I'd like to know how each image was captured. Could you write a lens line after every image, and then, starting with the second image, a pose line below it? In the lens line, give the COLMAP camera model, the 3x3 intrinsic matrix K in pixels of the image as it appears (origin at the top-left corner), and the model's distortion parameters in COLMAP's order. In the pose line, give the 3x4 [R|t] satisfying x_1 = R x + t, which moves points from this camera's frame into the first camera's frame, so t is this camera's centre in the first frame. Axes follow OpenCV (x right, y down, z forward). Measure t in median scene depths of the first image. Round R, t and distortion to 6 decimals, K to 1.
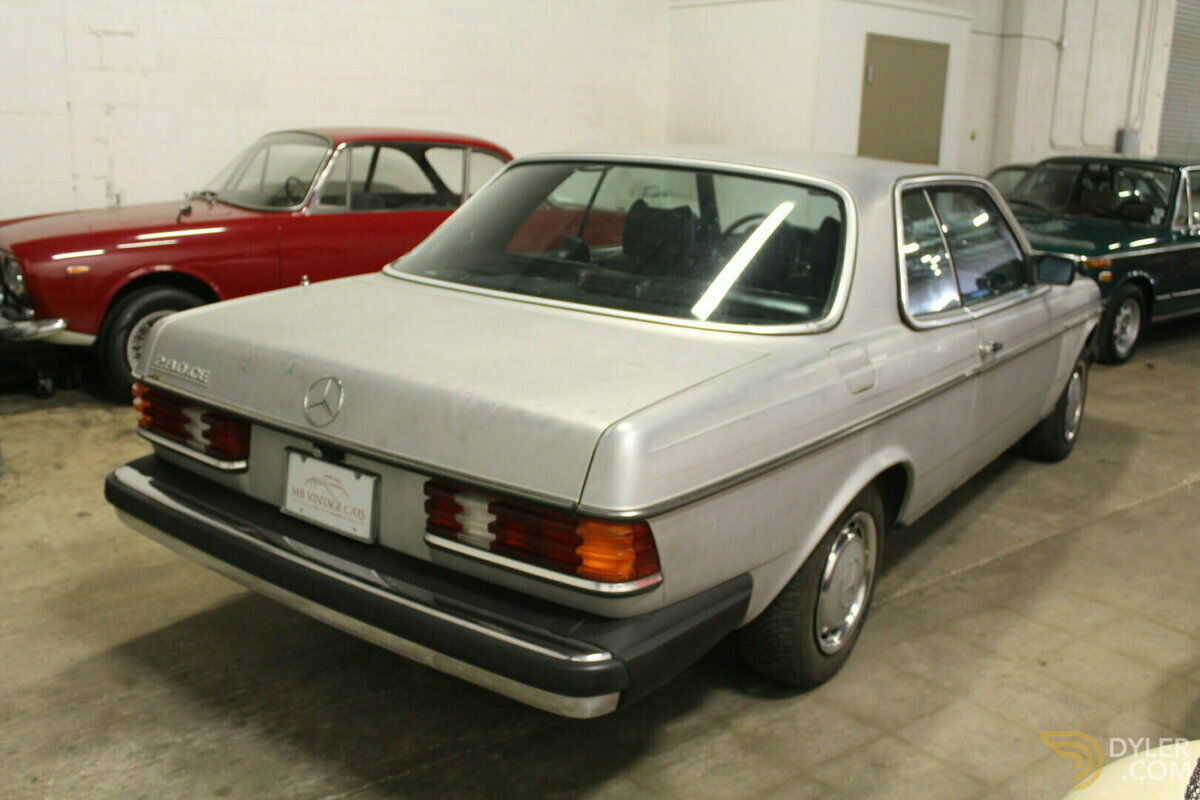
lens RADIAL K [[1112.9, 0, 592.1], [0, 1112.9, 401.6], [0, 0, 1]] dist [-0.091520, 0.000000]
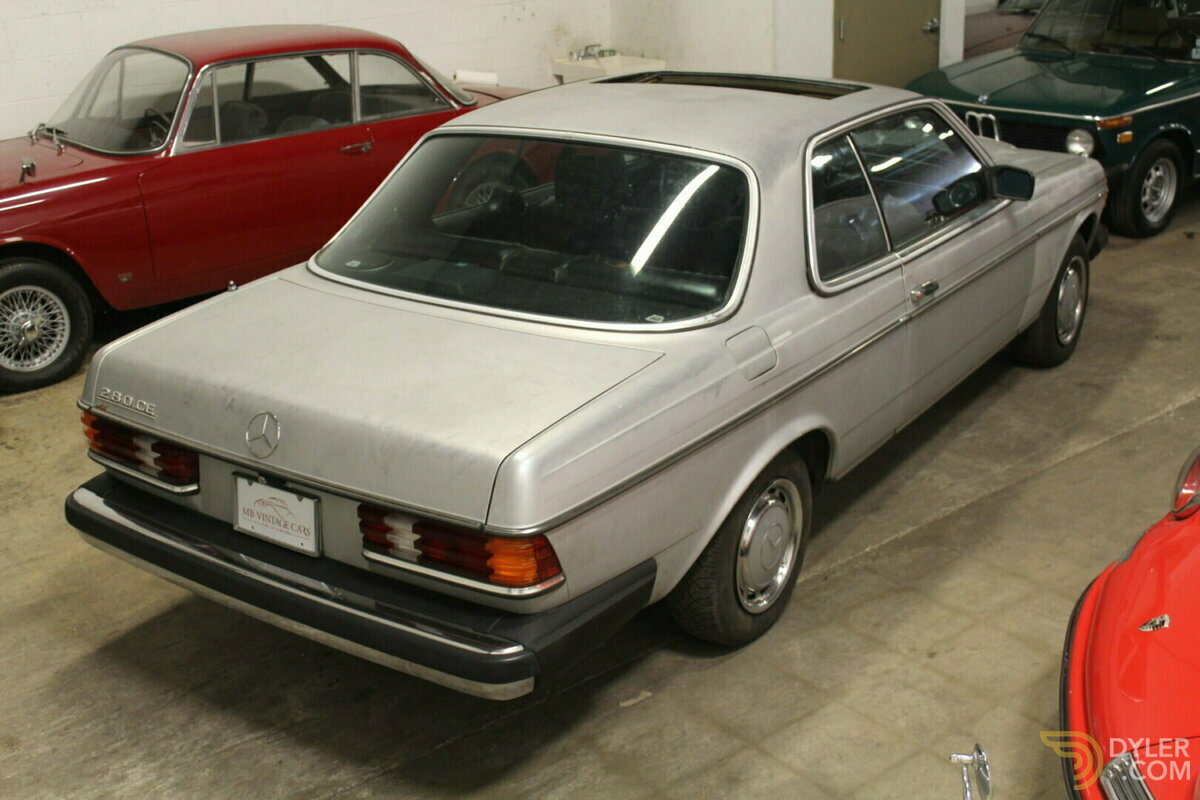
lens RADIAL K [[1448.7, 0, 602.6], [0, 1448.7, 388.9], [0, 0, 1]] dist [-0.082549, 0.000000]
pose [[0.997125, -0.075021, -0.010639, 0.108854], [0.075720, 0.991754, 0.103397, -0.157240], [0.002795, -0.103905, 0.994583, -0.406061]]
